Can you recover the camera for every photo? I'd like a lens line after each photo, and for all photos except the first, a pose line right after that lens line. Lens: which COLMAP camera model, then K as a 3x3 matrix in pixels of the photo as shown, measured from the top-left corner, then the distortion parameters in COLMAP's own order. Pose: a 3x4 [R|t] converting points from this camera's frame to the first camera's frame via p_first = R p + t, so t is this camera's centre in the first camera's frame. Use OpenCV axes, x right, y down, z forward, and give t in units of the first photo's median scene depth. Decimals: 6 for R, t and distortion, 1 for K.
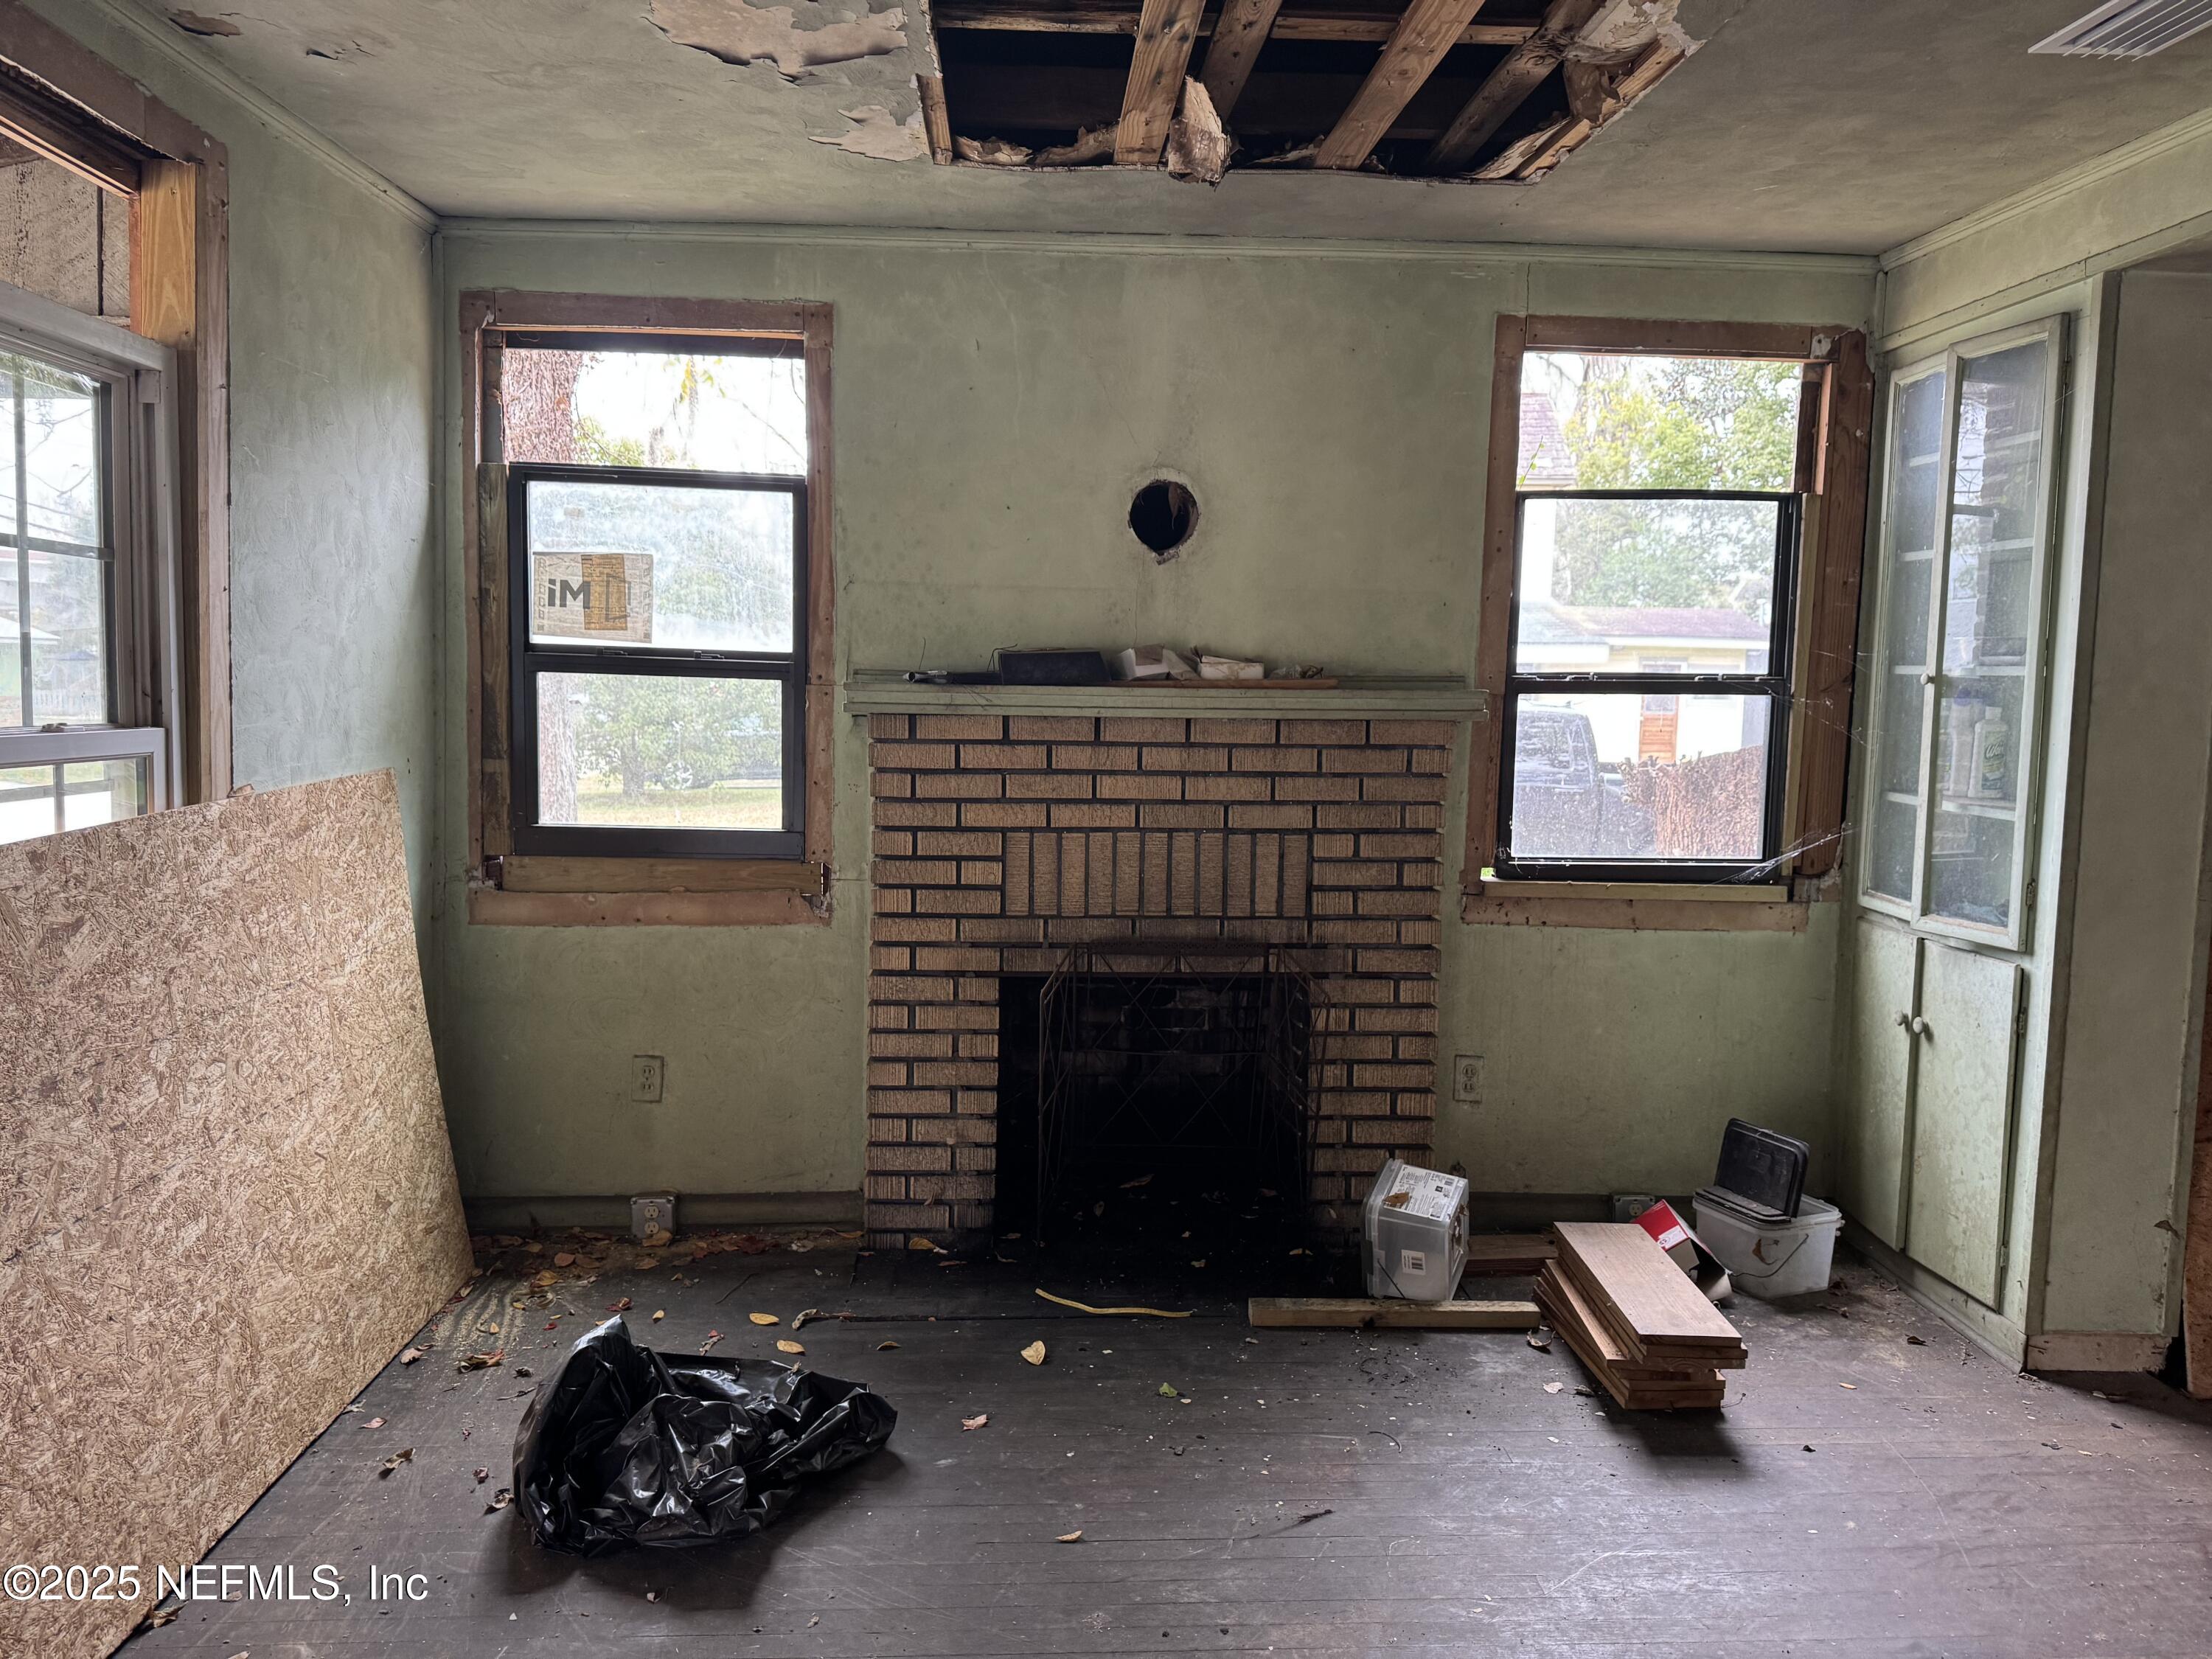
lens RADIAL K [[1590.9, 0, 1109.0], [0, 1590.9, 840.3], [0, 0, 1]] dist [0.038929, -0.015614]
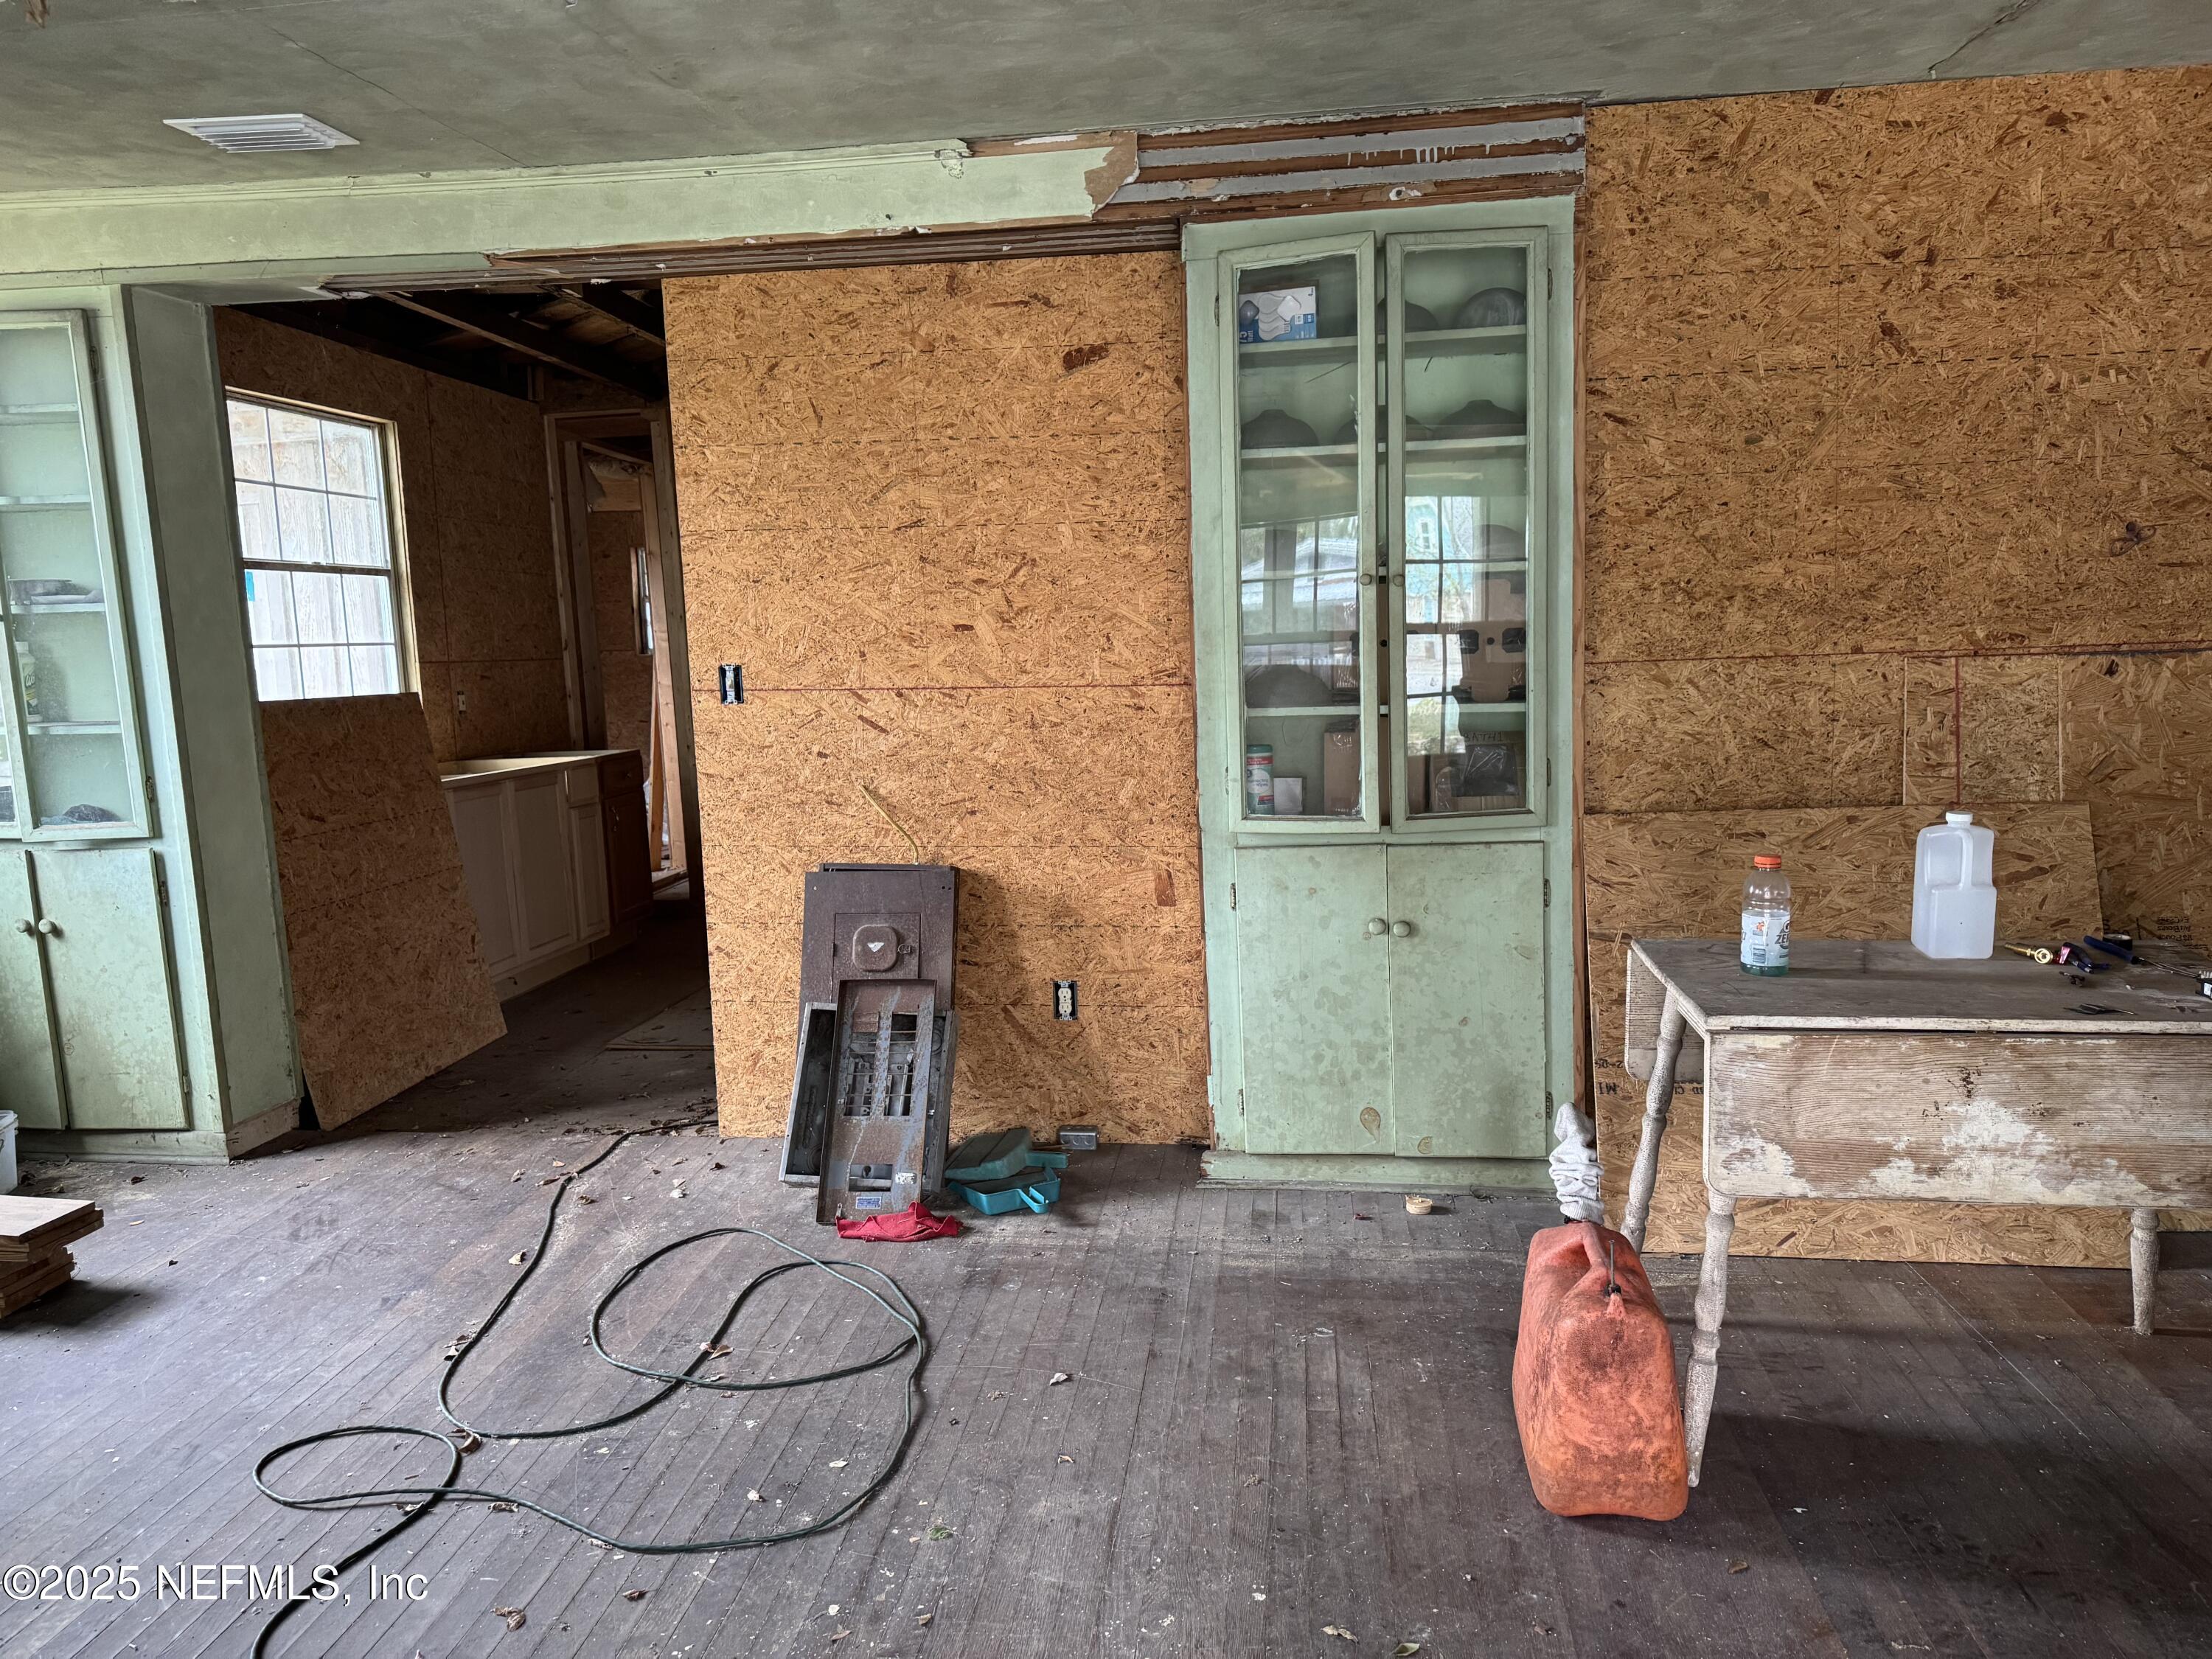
lens RADIAL K [[1590.9, 0, 1103.9], [0, 1590.9, 831.8], [0, 0, 1]] dist [0.038929, -0.015614]
pose [[0.181952, -0.157005, 0.970692, -0.488619], [0.135352, 0.981772, 0.133426, 0.000171], [-0.973947, 0.107108, 0.199886, 0.052796]]
